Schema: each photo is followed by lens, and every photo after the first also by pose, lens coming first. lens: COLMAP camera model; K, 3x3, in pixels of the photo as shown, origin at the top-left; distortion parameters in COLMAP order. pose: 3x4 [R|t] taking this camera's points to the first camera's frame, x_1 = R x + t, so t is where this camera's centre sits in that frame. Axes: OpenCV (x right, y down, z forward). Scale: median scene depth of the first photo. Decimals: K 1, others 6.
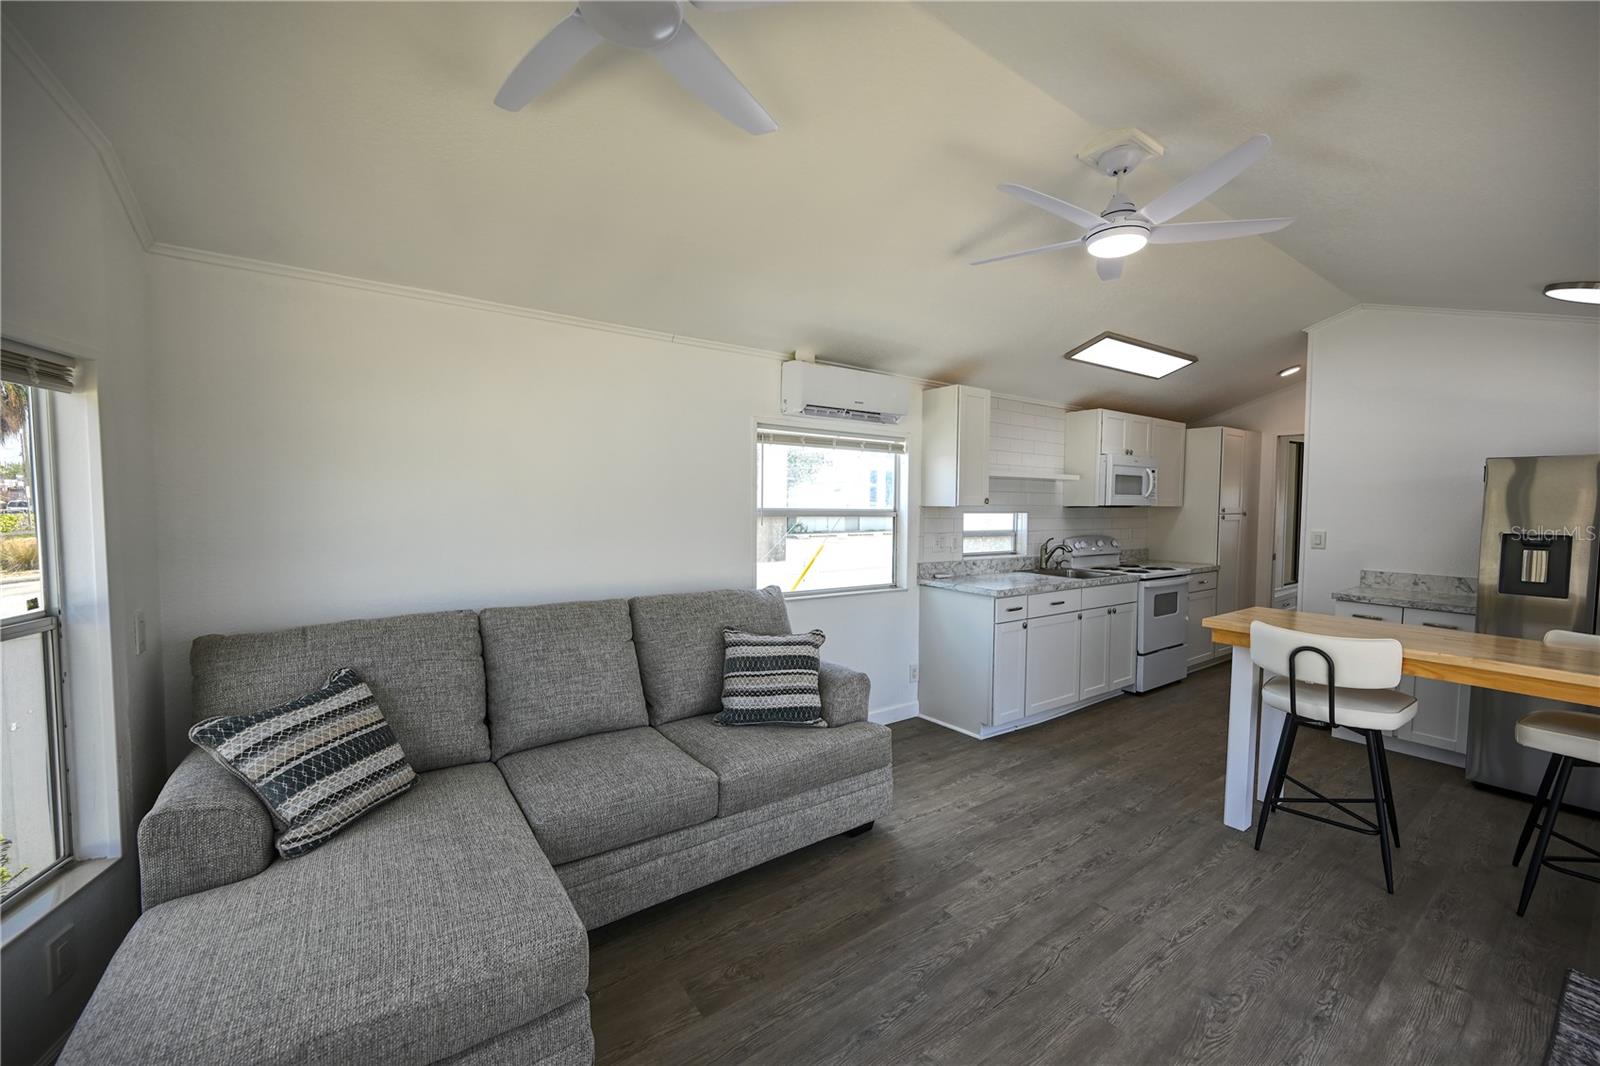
lens RADIAL K [[629.4, 0, 802.4], [0, 629.4, 533.3], [0, 0, 1]] dist [-0.002504, -0.000002]
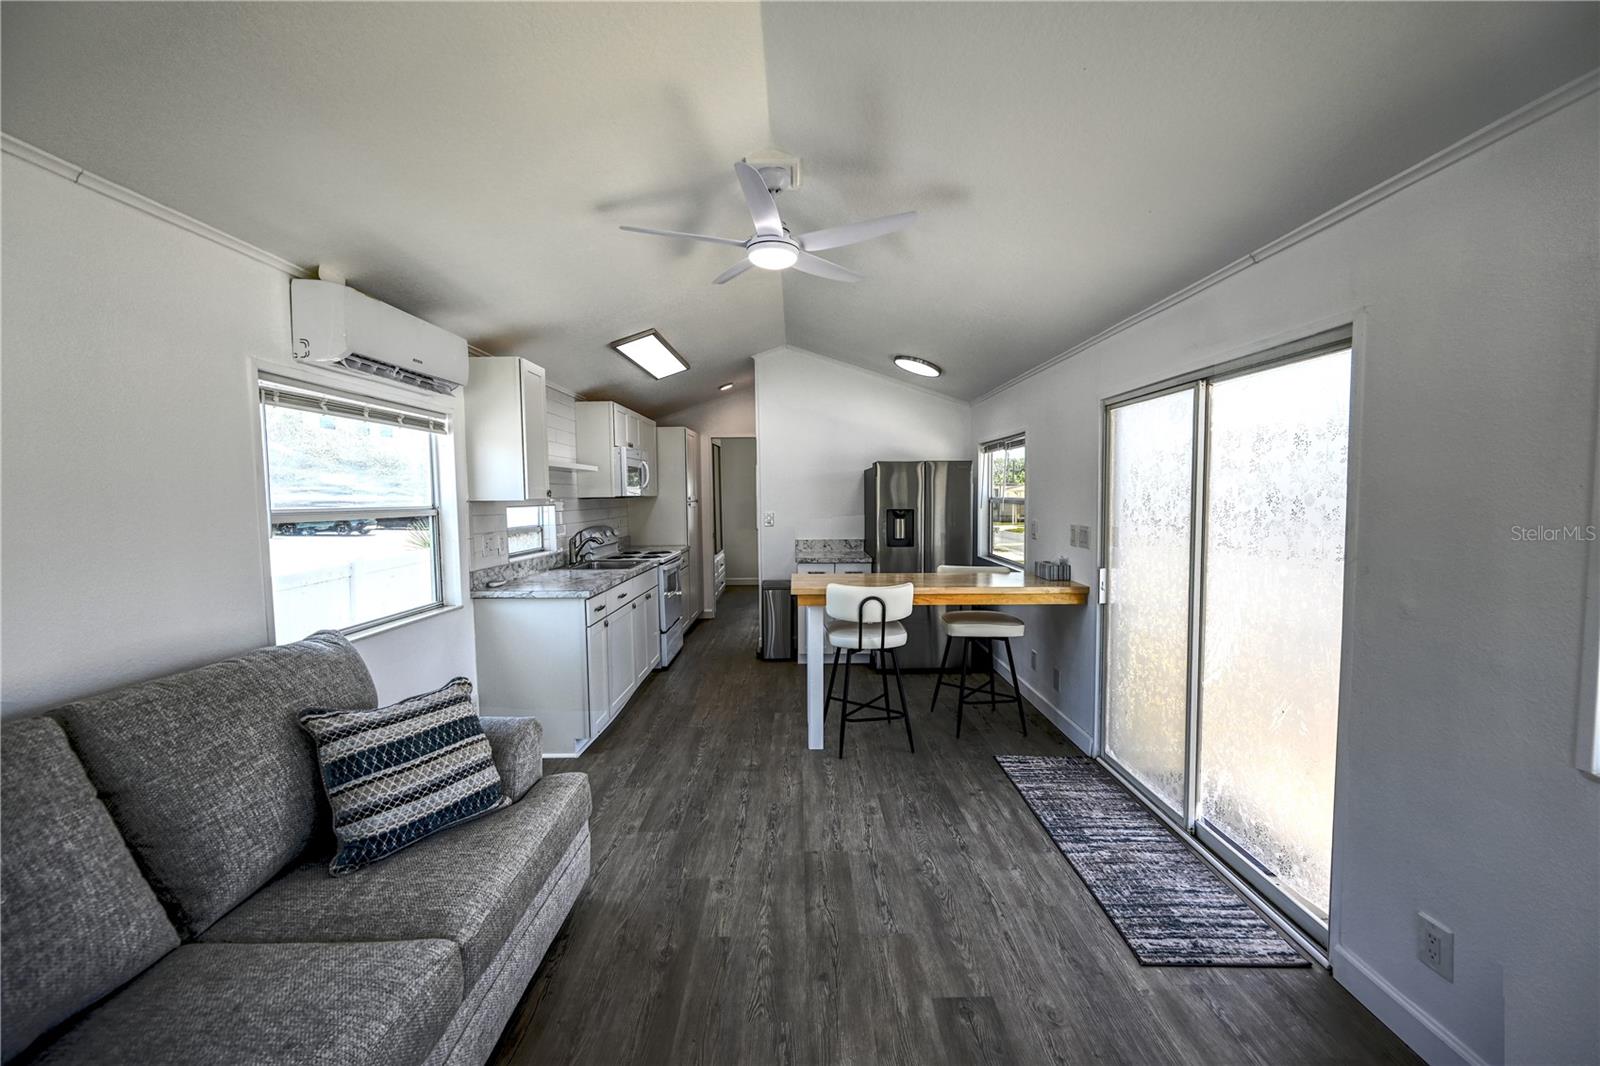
lens RADIAL K [[629.4, 0, 802.4], [0, 629.4, 533.3], [0, 0, 1]] dist [-0.002504, -0.000002]
pose [[0.580628, -0.065665, 0.811517, -0.340356], [0.053947, 0.997655, 0.042128, -0.019805], [-0.812380, 0.019318, 0.582808, 0.288478]]
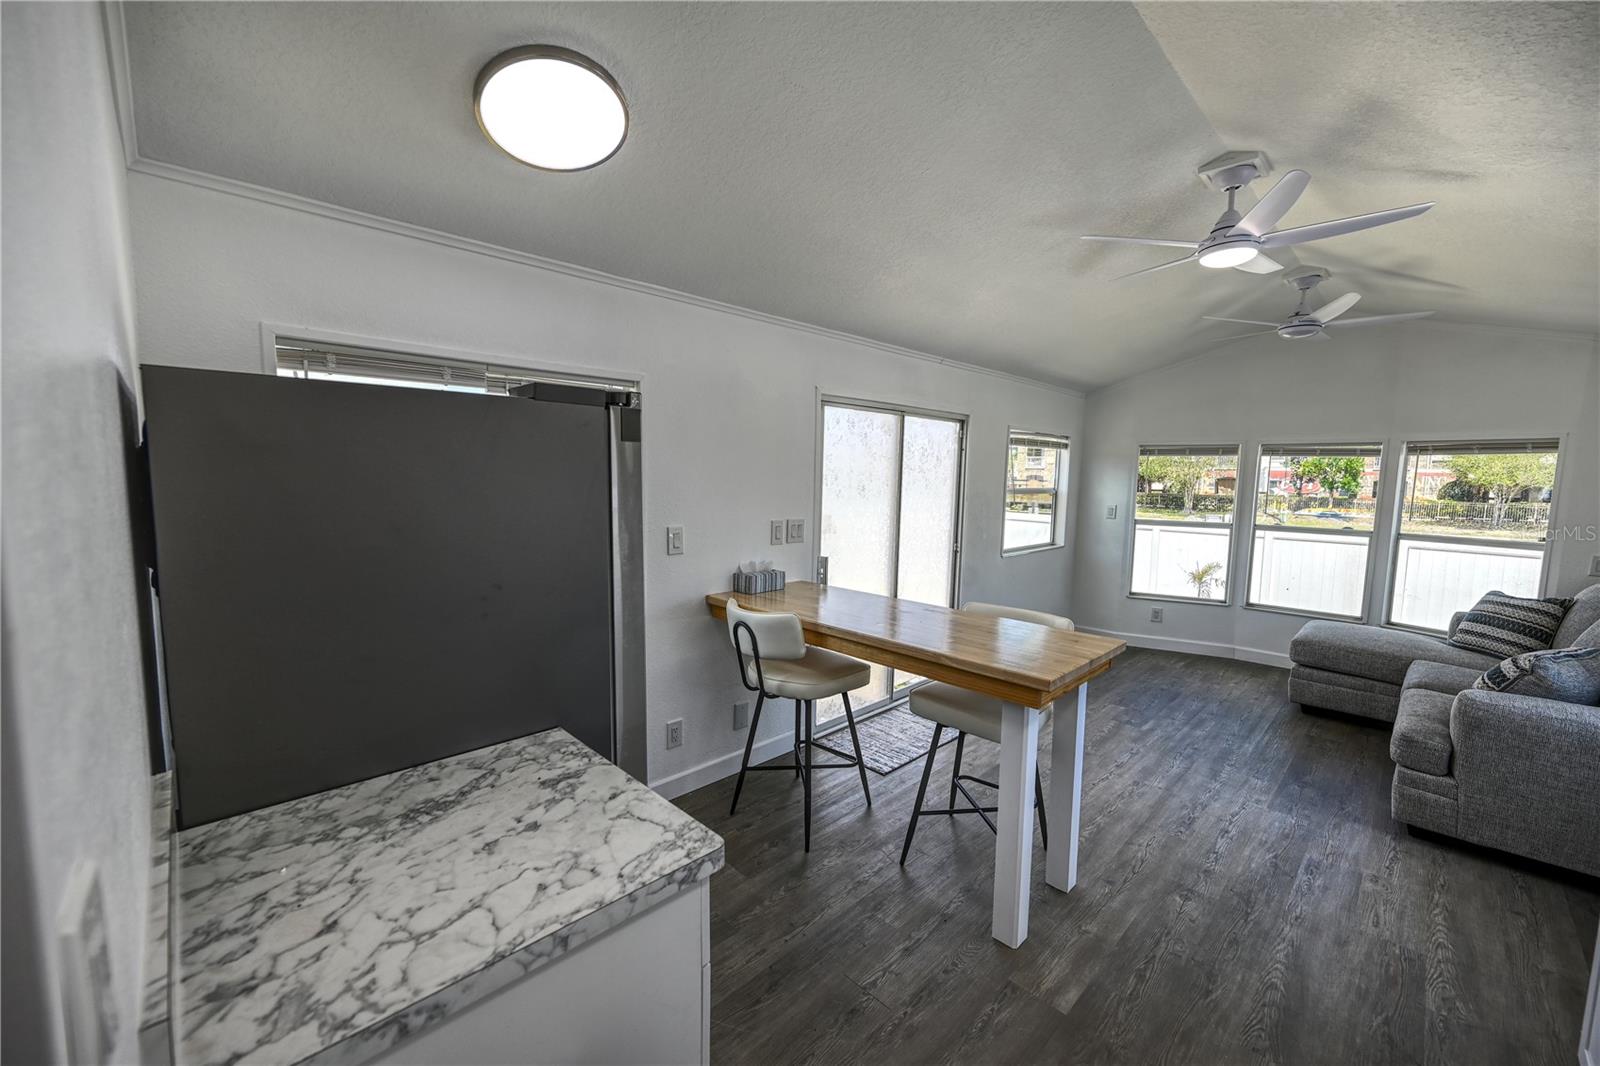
lens RADIAL K [[629.4, 0, 802.4], [0, 629.4, 533.3], [0, 0, 1]] dist [-0.002504, -0.000002]
pose [[-0.988049, -0.011554, -0.153708, 1.216081], [-0.034249, 0.988716, 0.145832, -0.102653], [0.150289, 0.149353, -0.977296, 1.769881]]
